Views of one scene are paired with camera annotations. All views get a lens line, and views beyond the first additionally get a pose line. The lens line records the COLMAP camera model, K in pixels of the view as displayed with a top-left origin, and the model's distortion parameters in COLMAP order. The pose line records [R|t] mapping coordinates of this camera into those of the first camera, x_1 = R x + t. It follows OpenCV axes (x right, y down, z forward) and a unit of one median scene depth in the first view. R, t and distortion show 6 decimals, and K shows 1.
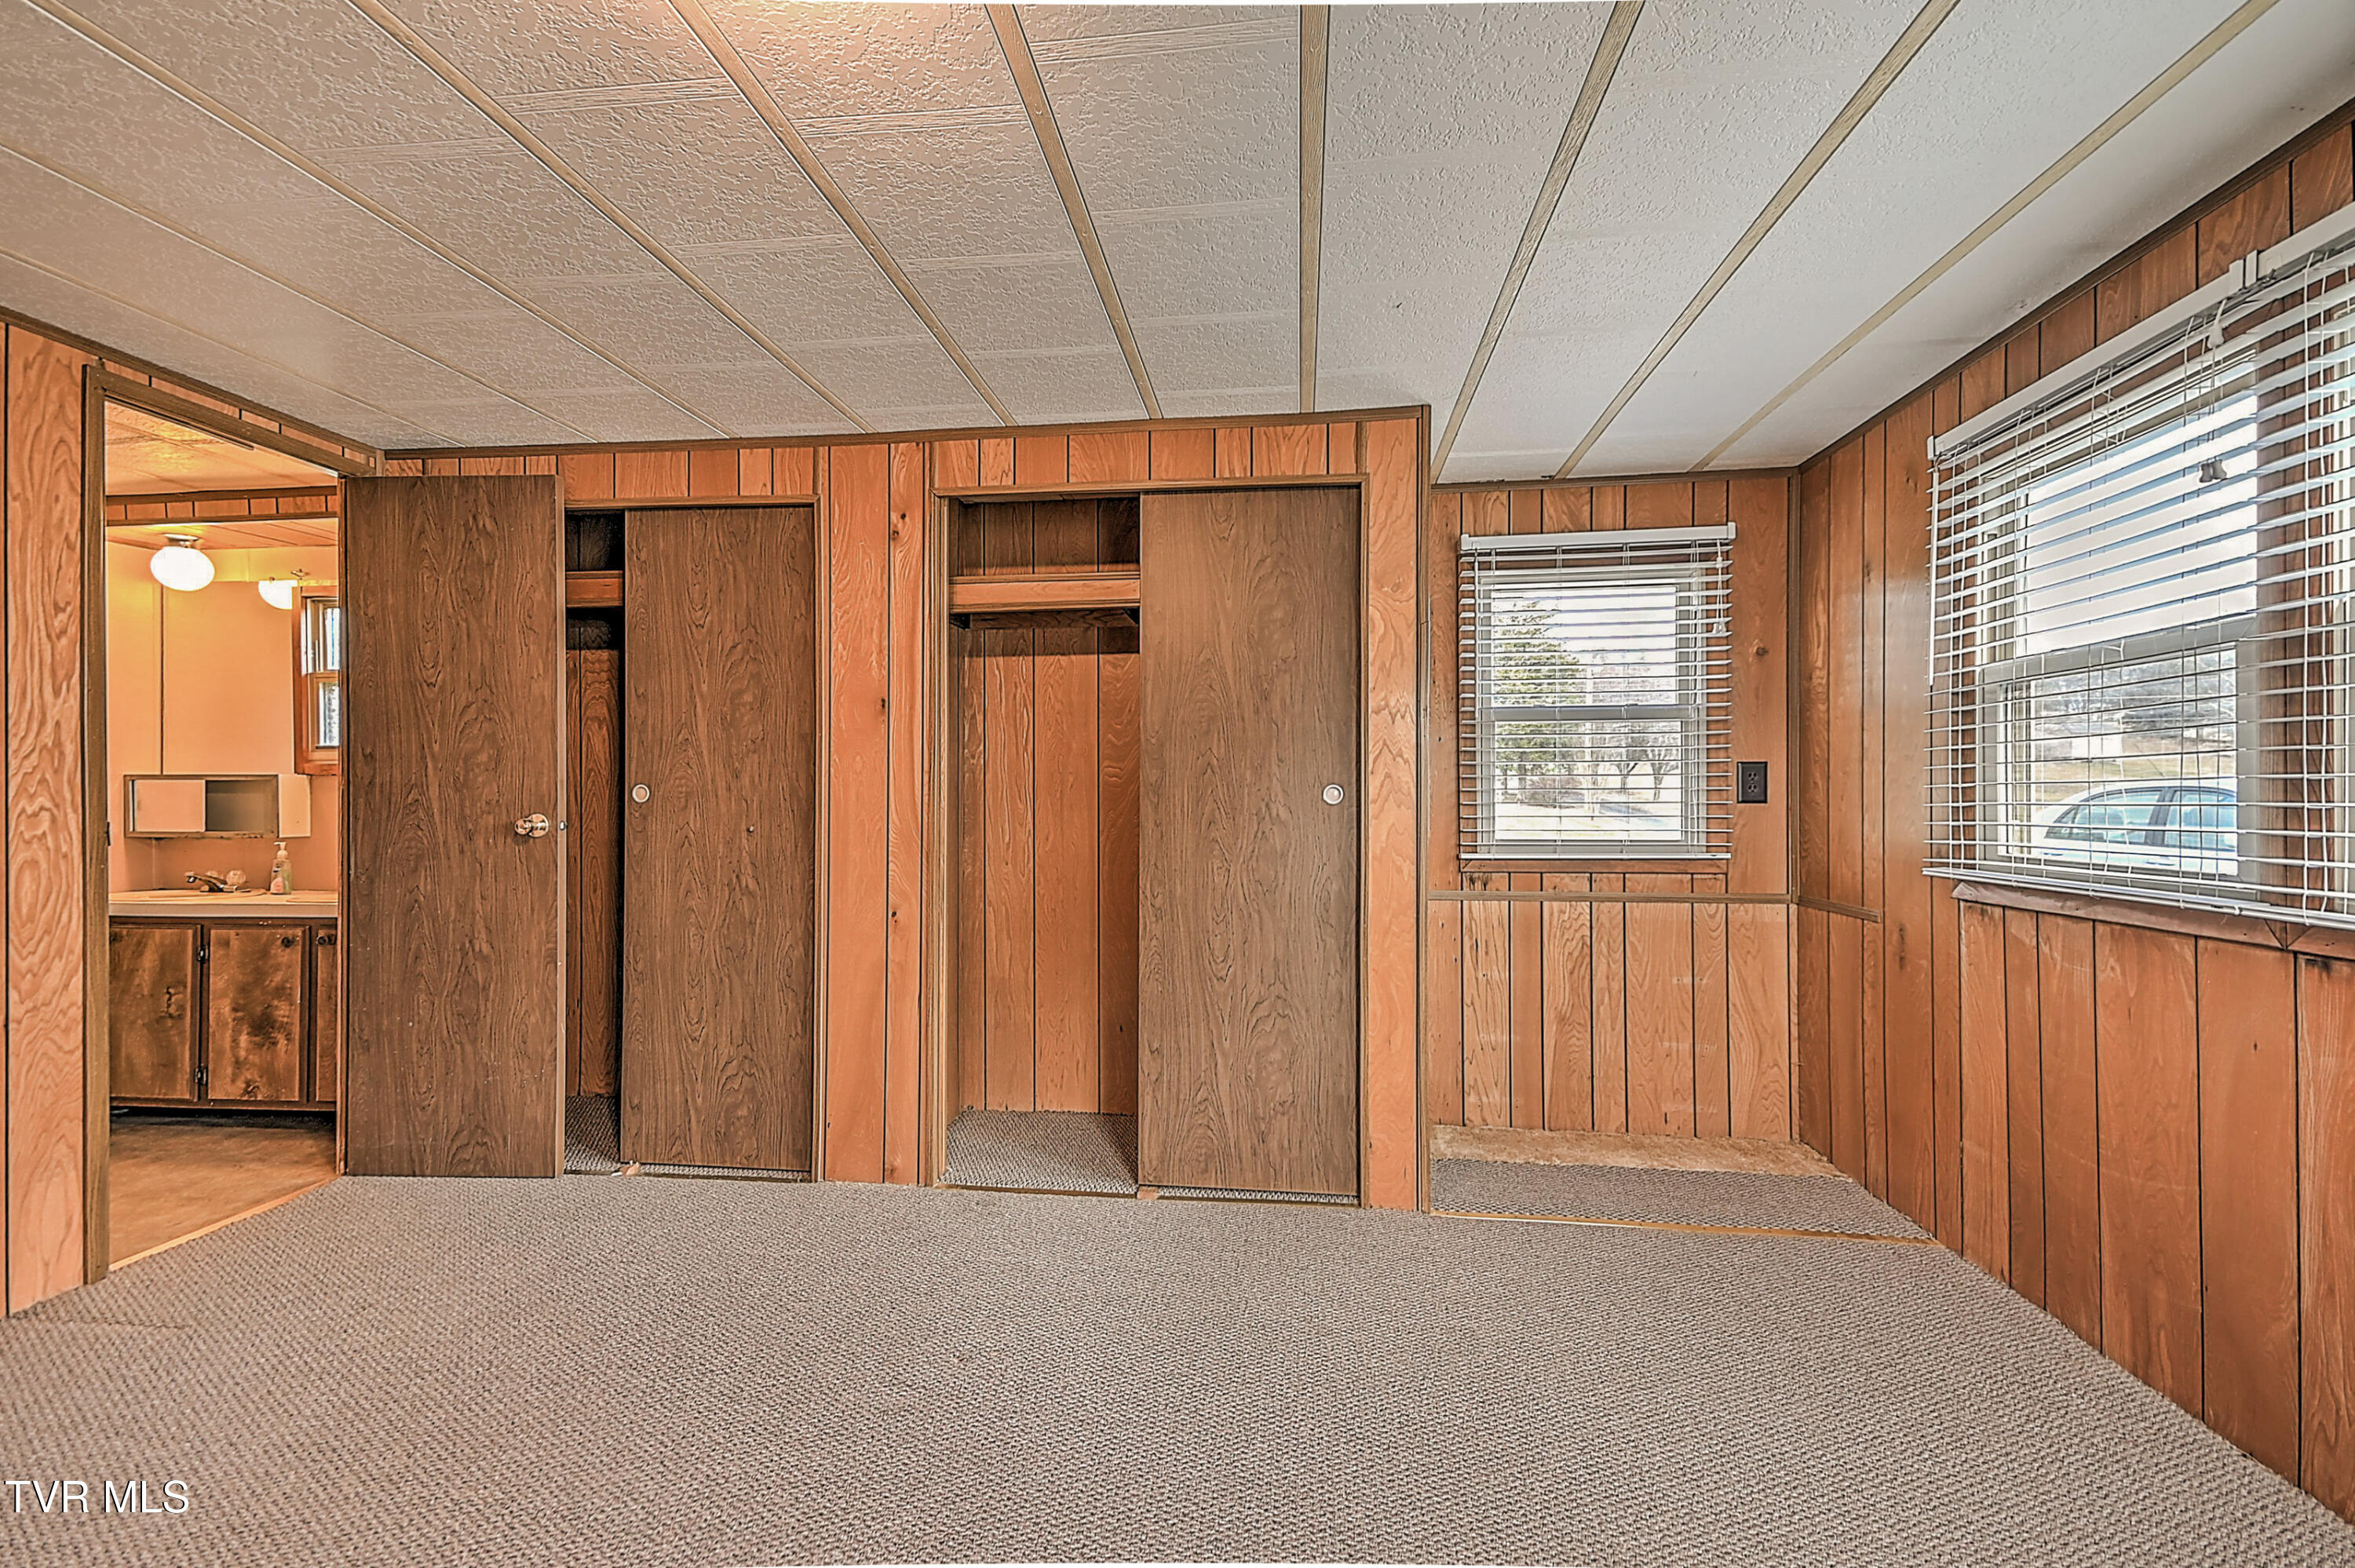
lens RADIAL K [[1058.7, 0, 1178.8], [0, 1058.7, 796.6], [0, 0, 1]] dist [0.010166, -0.000770]
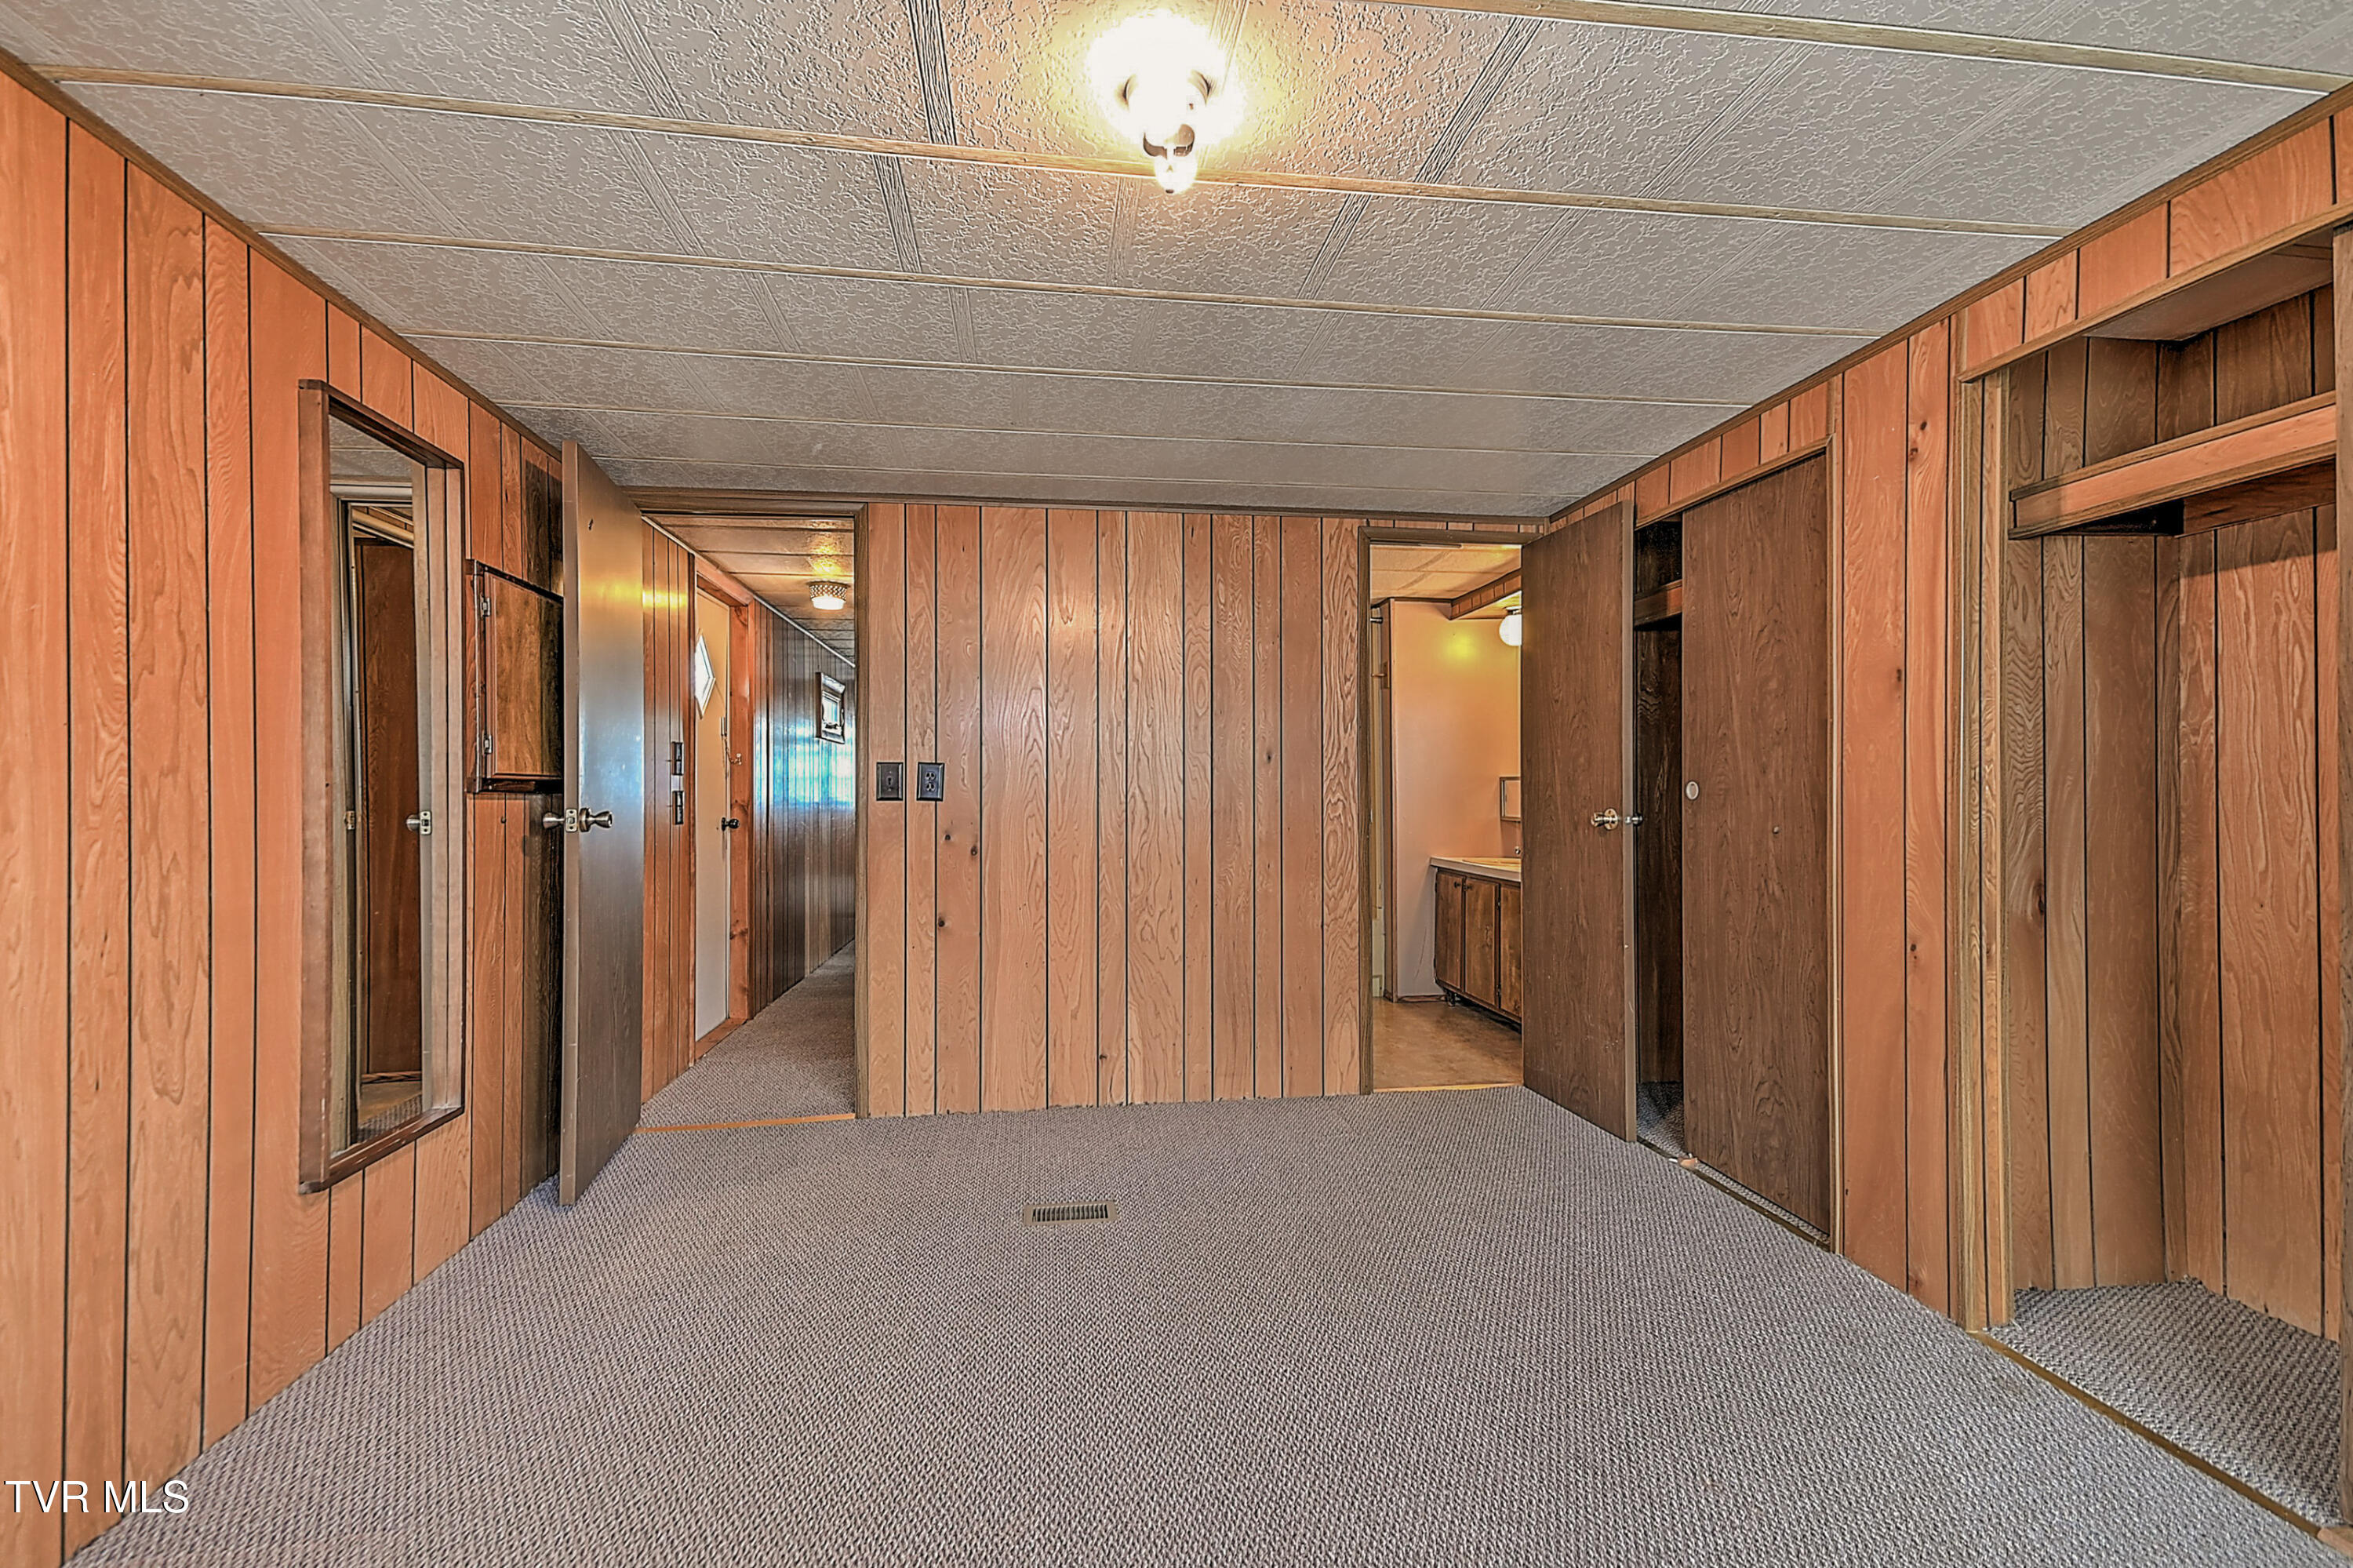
lens RADIAL K [[1052.4, 0, 1176.5], [0, 1052.4, 784.0], [0, 0, 1]] dist [0.008336, -0.000937]
pose [[0.188981, -0.005658, -0.981964, 0.383407], [-0.000014, 0.999983, -0.005764, -0.003290], [0.981981, 0.001103, 0.188978, 0.331641]]
